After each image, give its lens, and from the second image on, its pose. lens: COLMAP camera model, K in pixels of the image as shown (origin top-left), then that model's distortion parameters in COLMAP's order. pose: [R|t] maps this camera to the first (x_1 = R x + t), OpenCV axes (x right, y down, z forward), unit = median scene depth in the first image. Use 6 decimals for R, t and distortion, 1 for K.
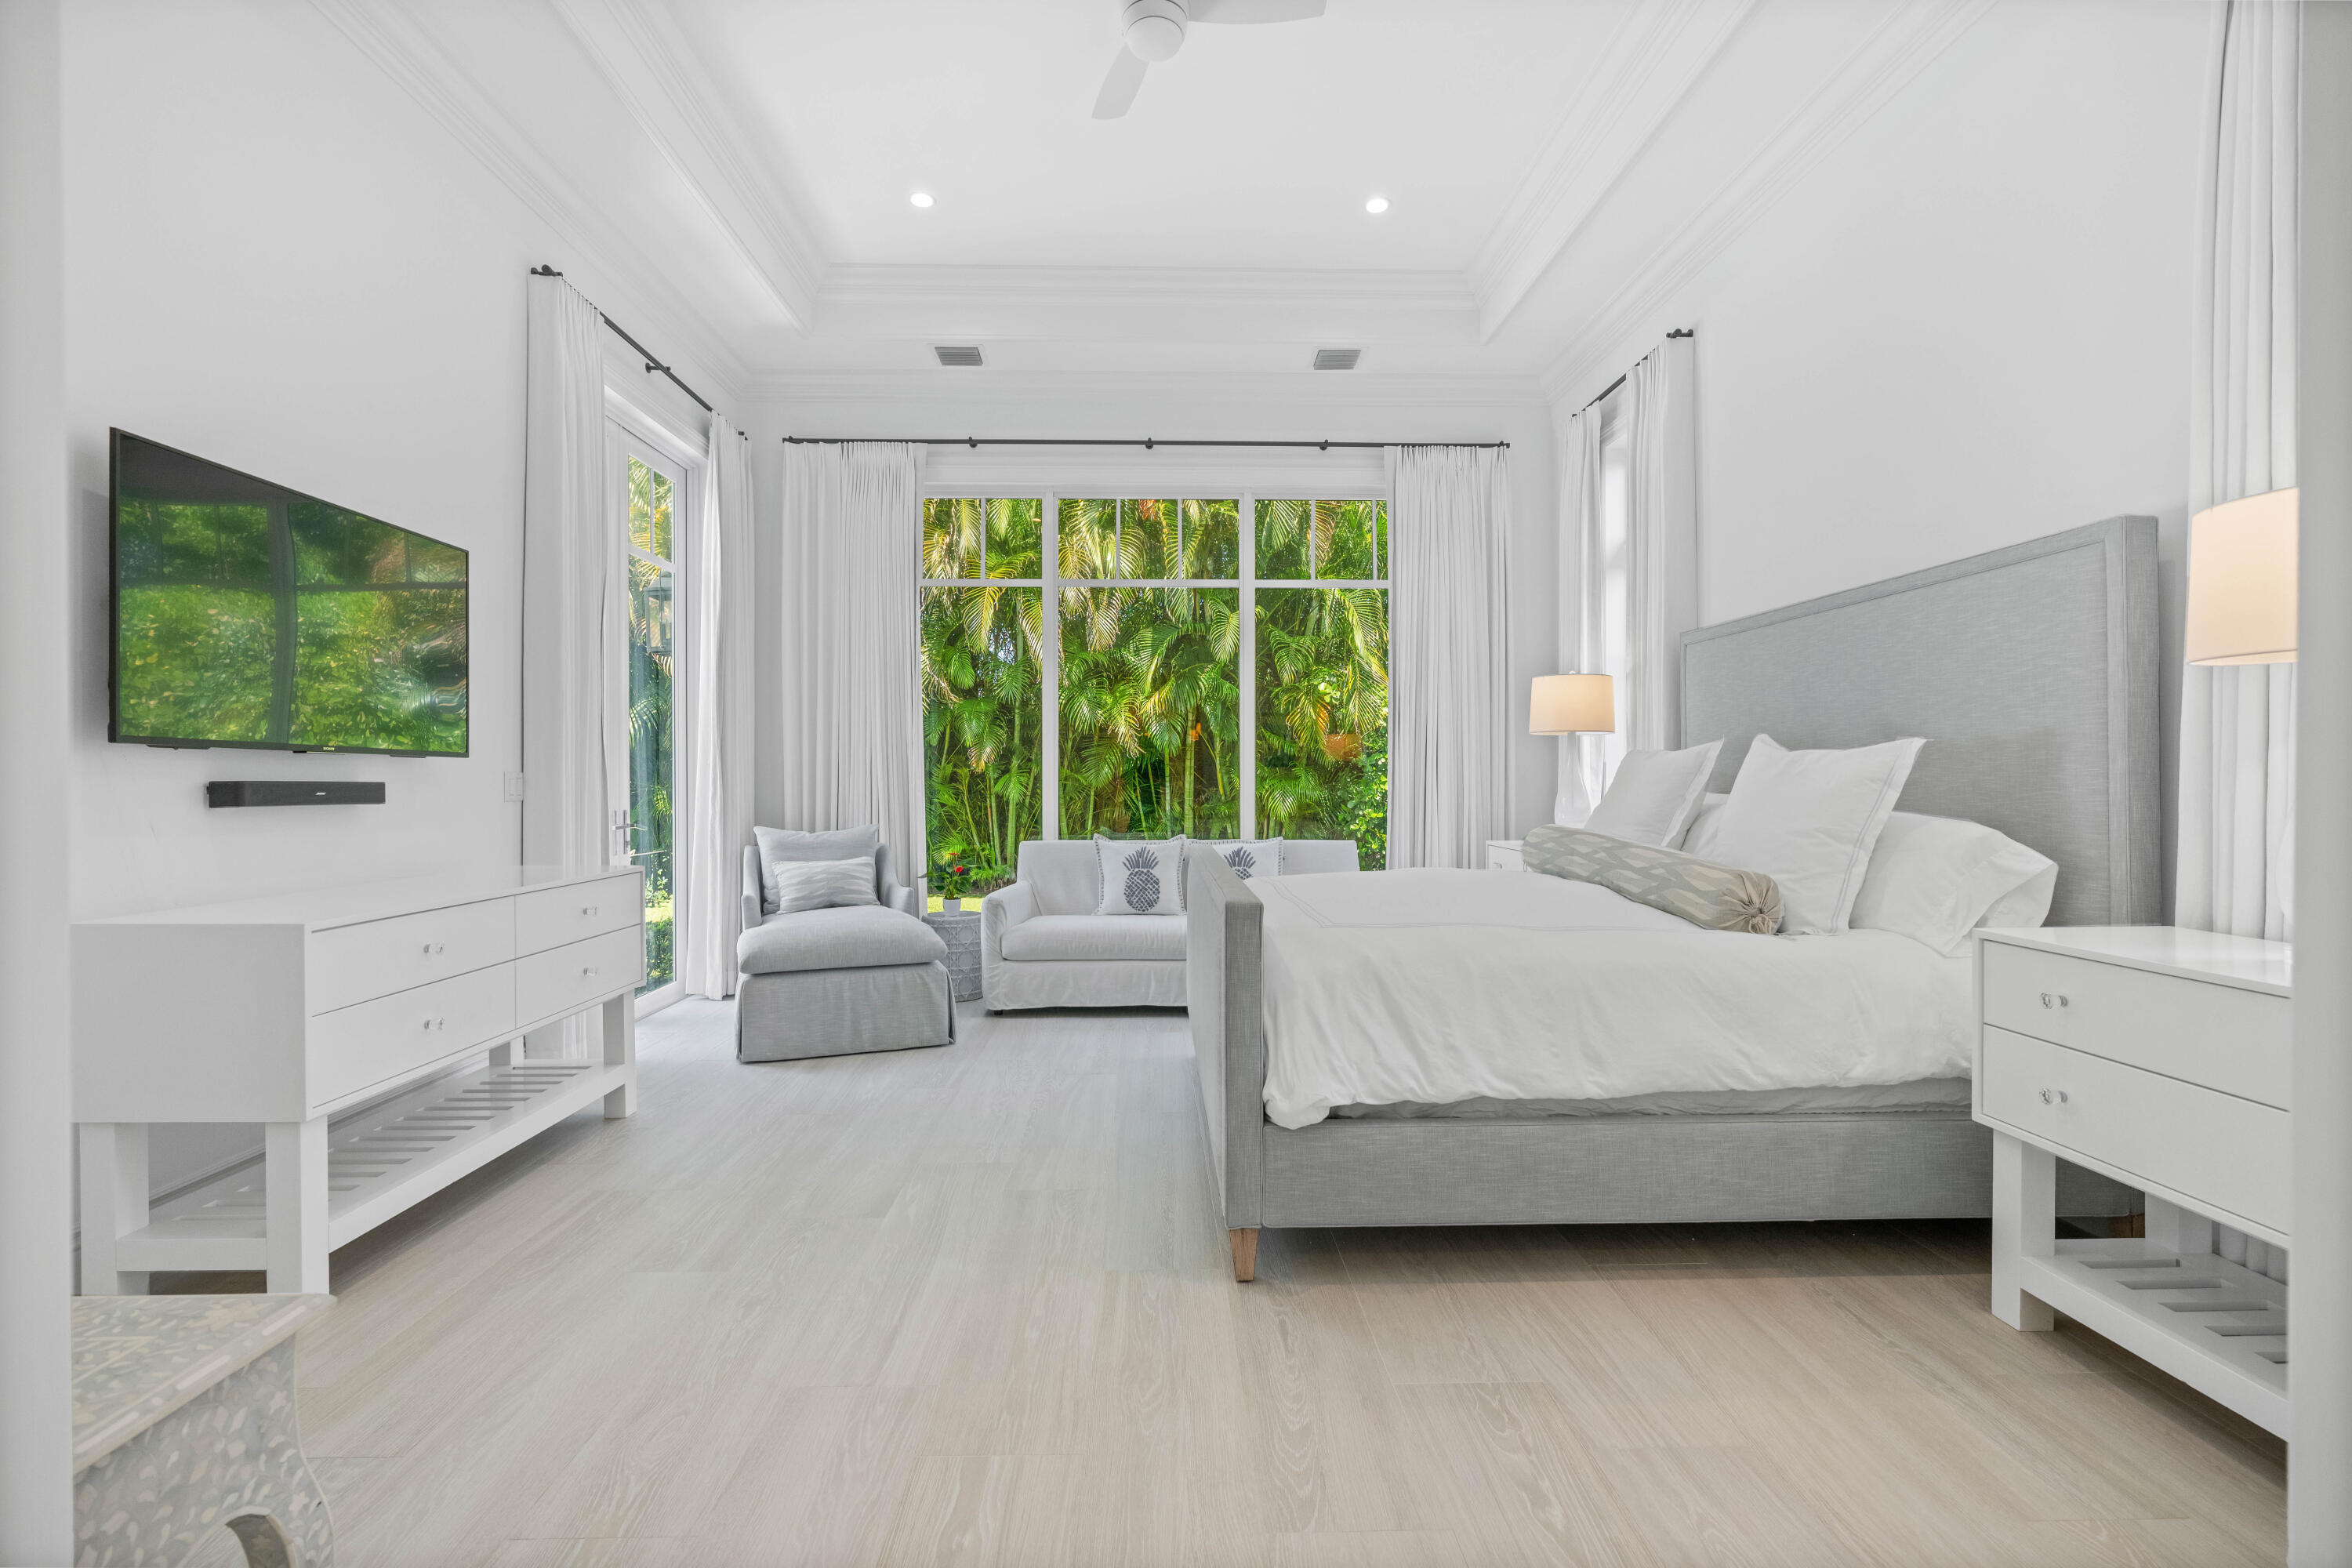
lens RADIAL K [[1056.9, 0, 1183.2], [0, 1056.9, 779.4], [0, 0, 1]] dist [-0.014122, 0.006605]
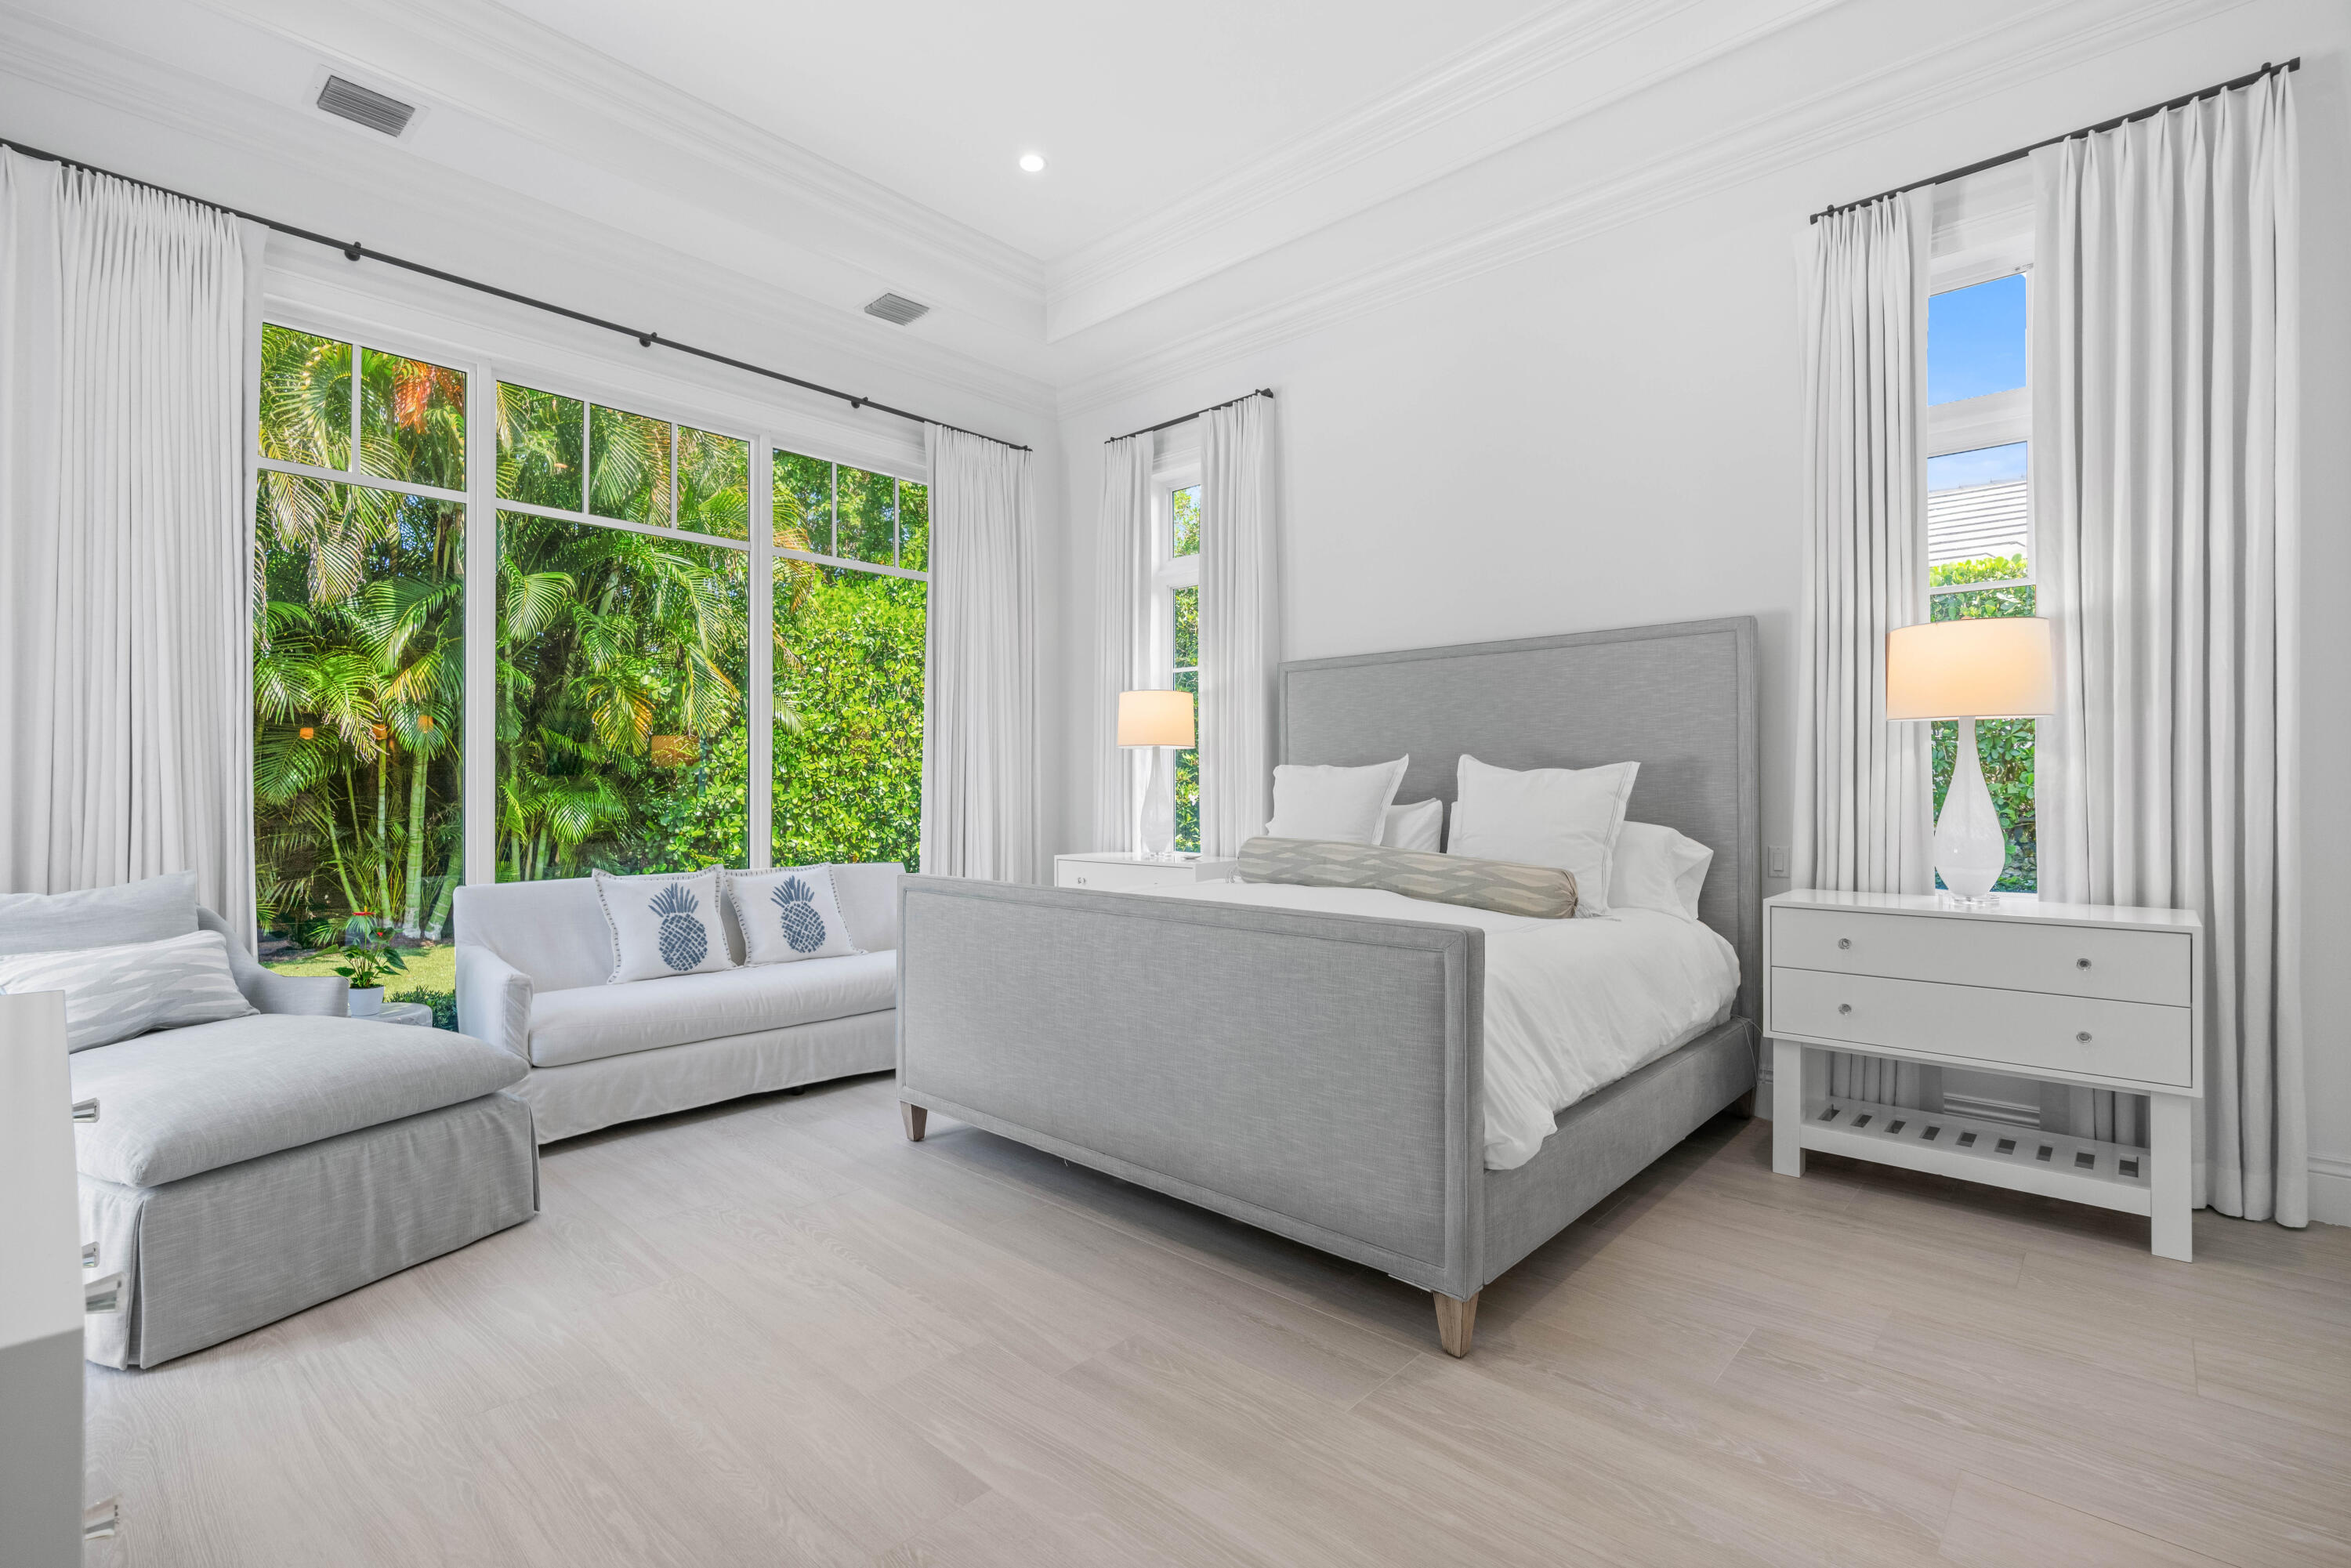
lens RADIAL K [[1056.4, 0, 1182.9], [0, 1056.4, 785.7], [0, 0, 1]] dist [-0.014122, 0.006605]
pose [[0.698575, 0.004246, 0.715524, -0.351912], [-0.000632, 0.999986, -0.005317, -0.000859], [-0.715537, 0.003262, 0.698568, 0.256222]]
